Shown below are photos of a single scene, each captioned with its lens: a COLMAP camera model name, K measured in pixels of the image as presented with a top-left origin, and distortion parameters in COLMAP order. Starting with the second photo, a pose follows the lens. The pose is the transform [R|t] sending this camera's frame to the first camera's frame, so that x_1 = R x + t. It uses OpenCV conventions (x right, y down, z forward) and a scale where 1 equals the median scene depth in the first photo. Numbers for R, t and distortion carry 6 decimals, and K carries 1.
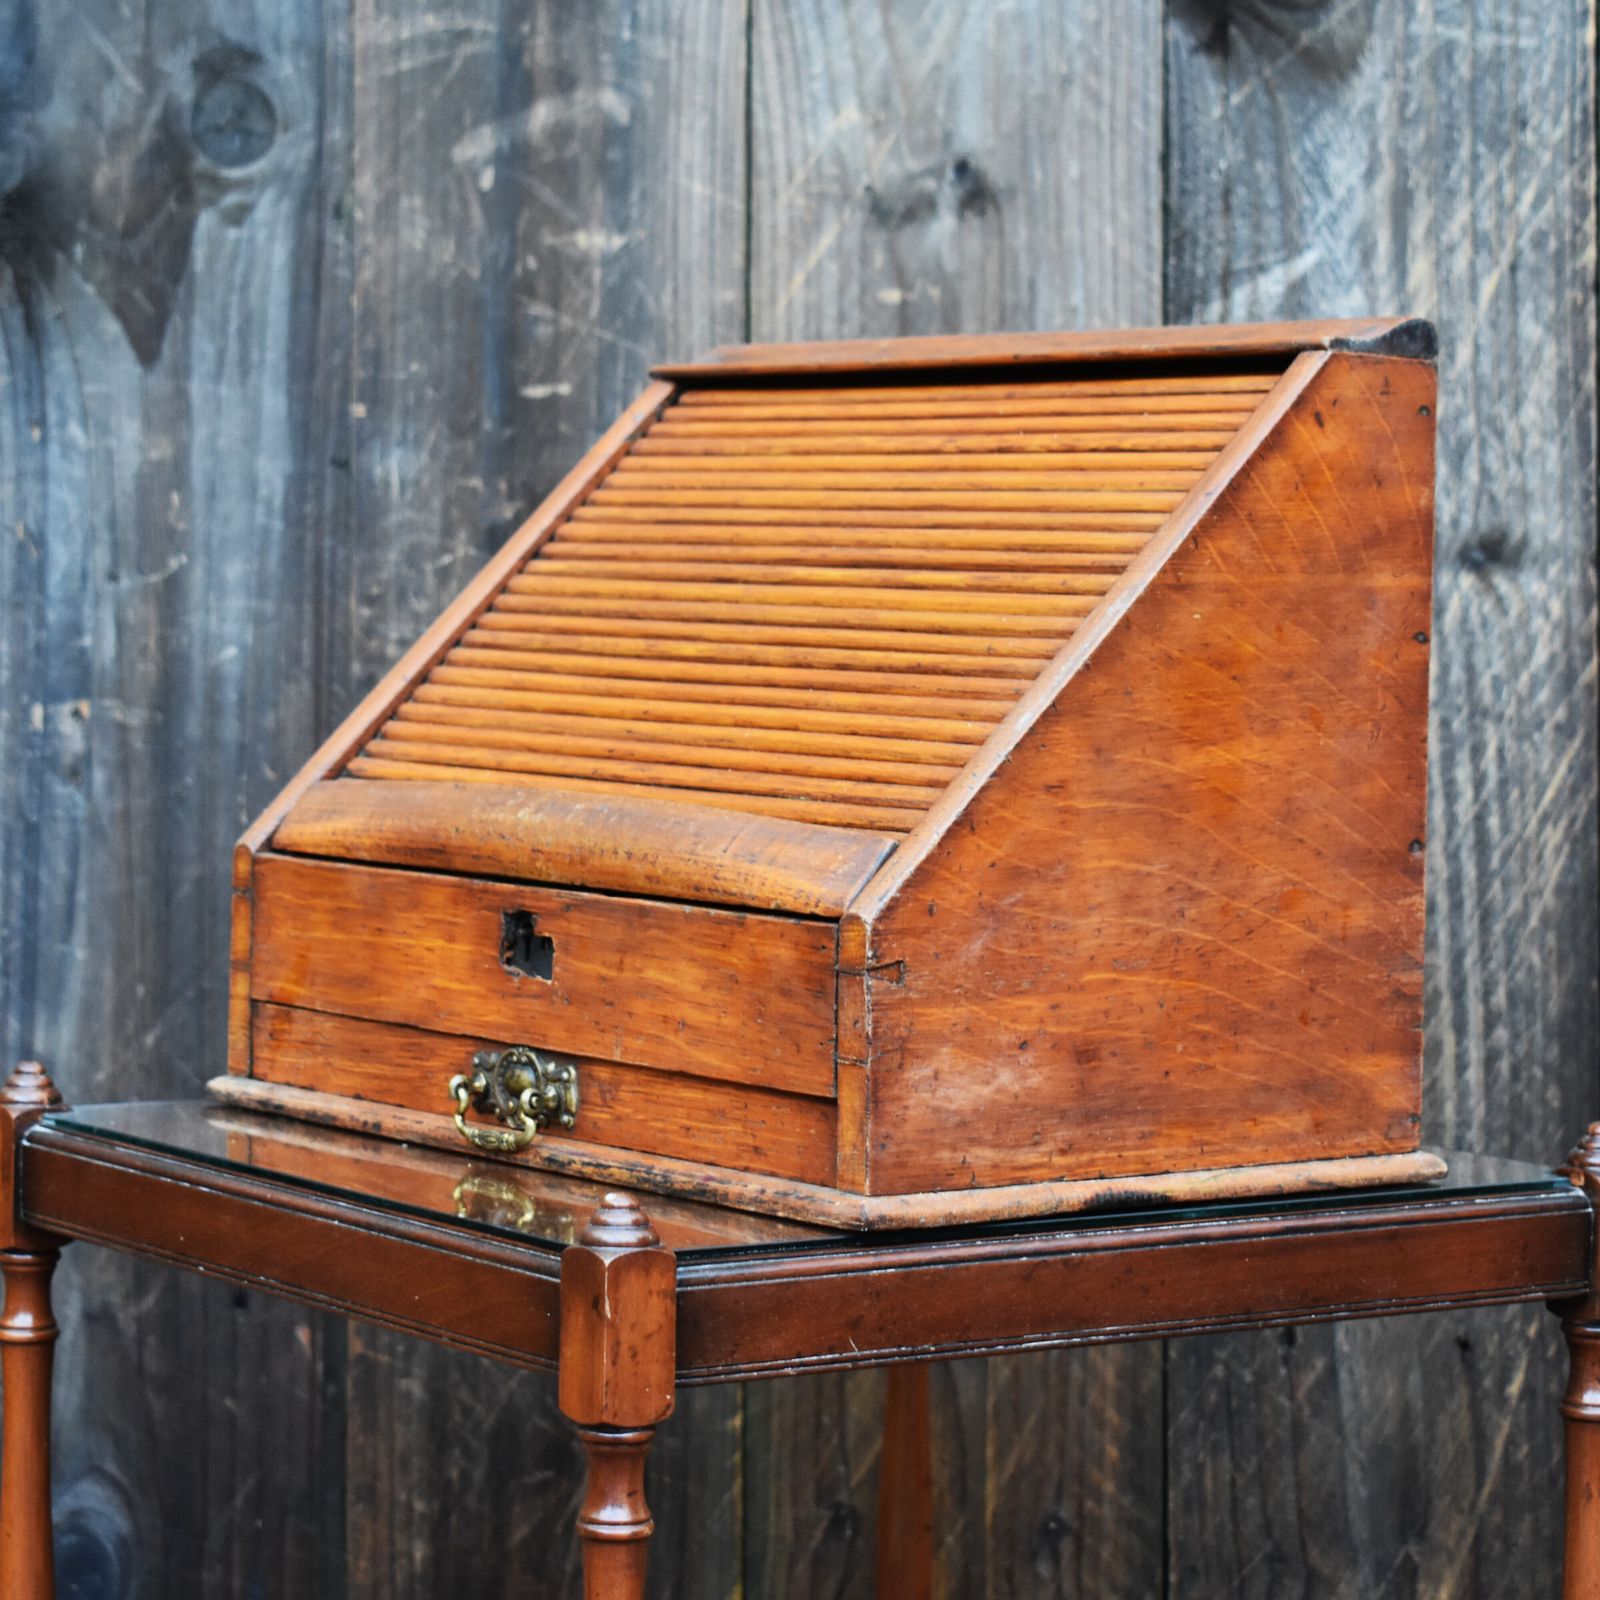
lens RADIAL K [[4793.3, 0, 800.0], [0, 4793.3, 800.0], [0, 0, 1]] dist [-0.003453, 0.638366]
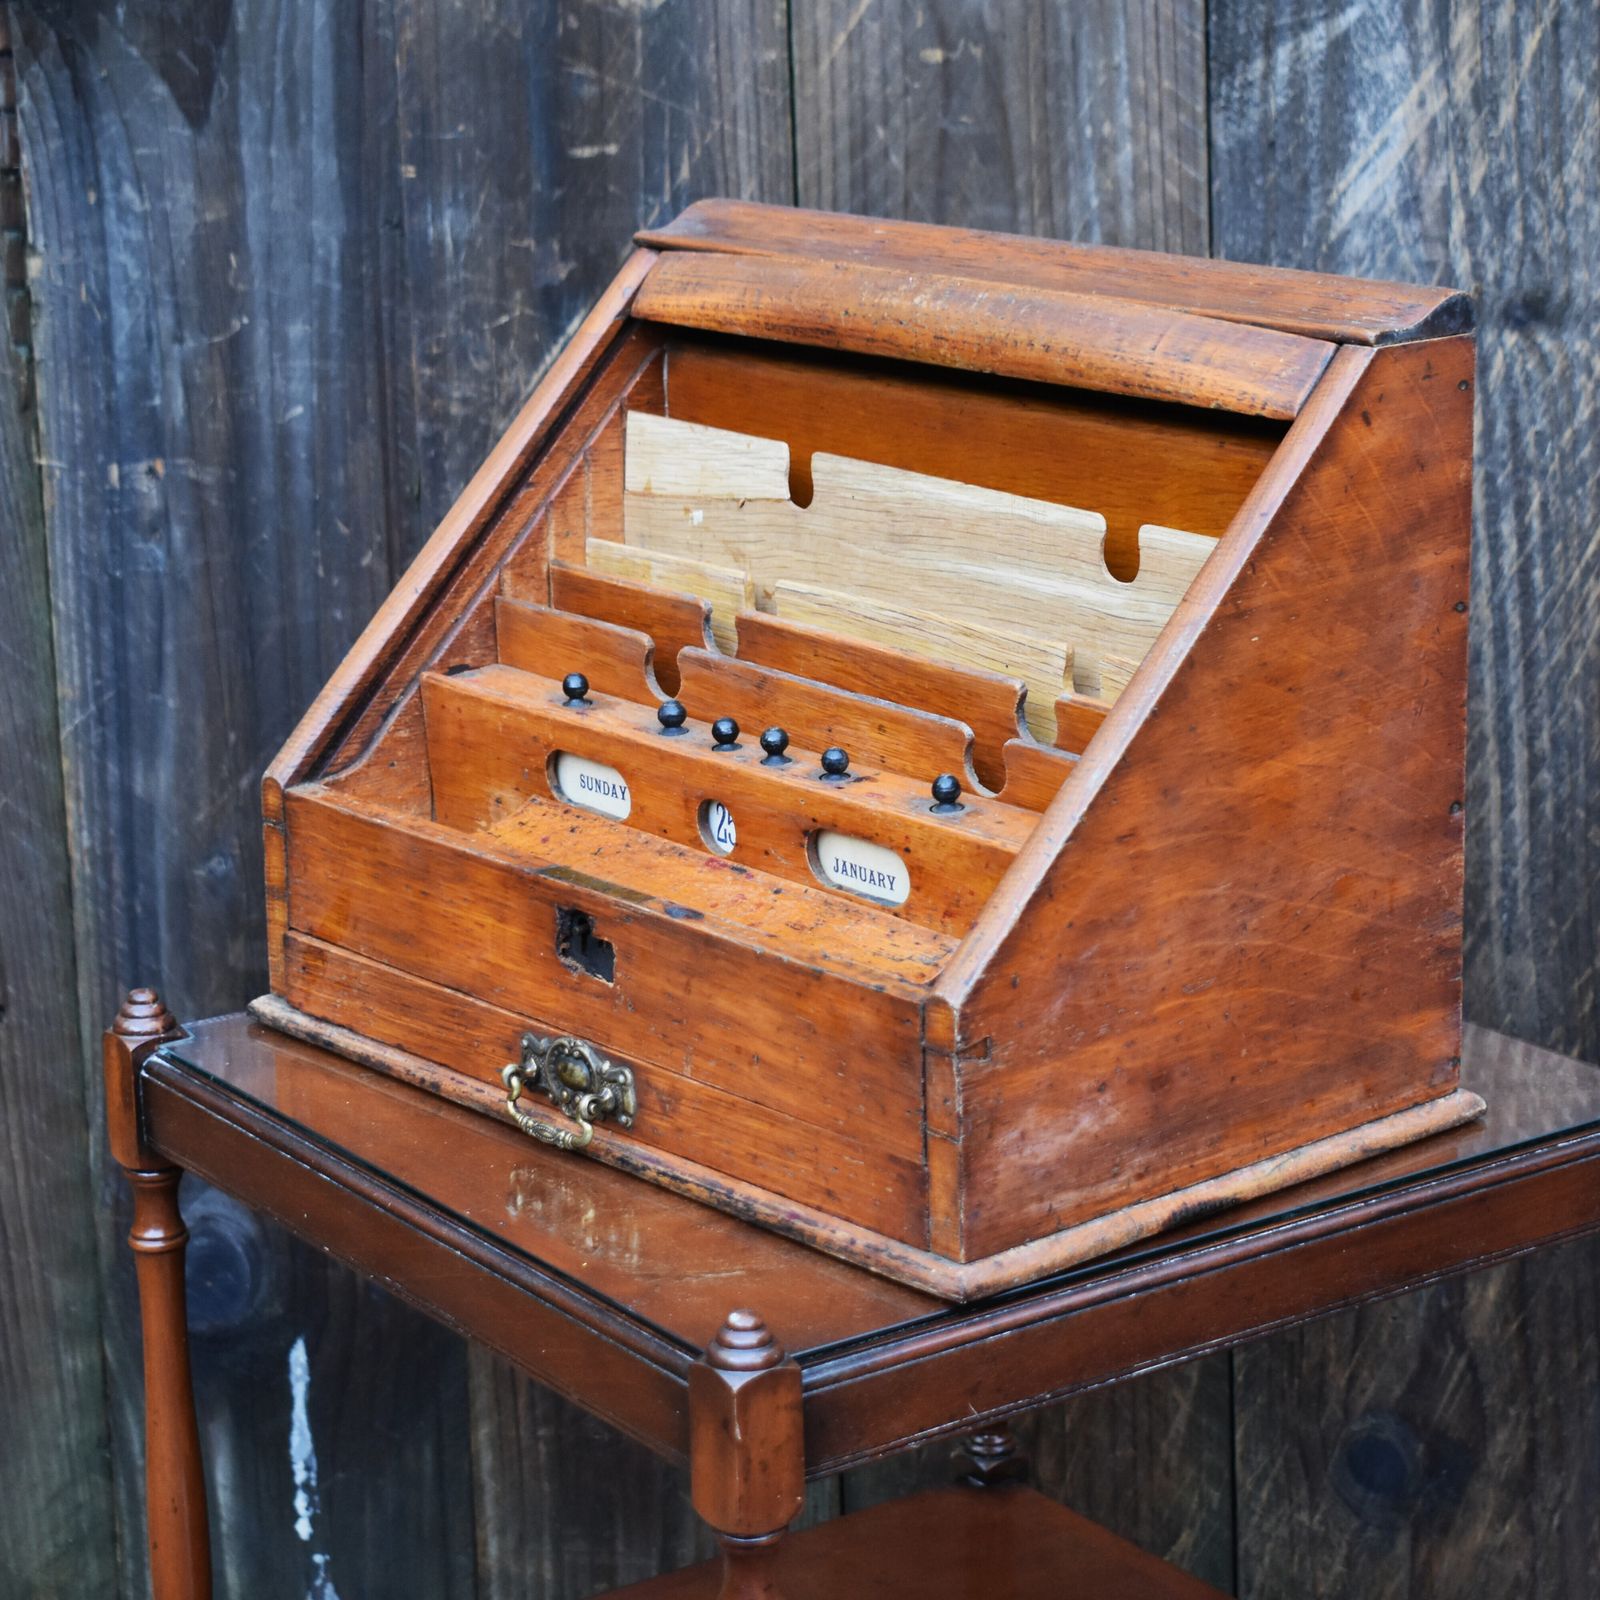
lens RADIAL K [[4248.9, 0, 816.7], [0, 4248.9, 823.3], [0, 0, 1]] dist [-0.010126, 0.192320]
pose [[0.997019, -0.054072, 0.055041, -0.051954], [0.040473, 0.973848, 0.223565, -0.178610], [-0.065690, -0.220670, 0.973134, 0.121190]]
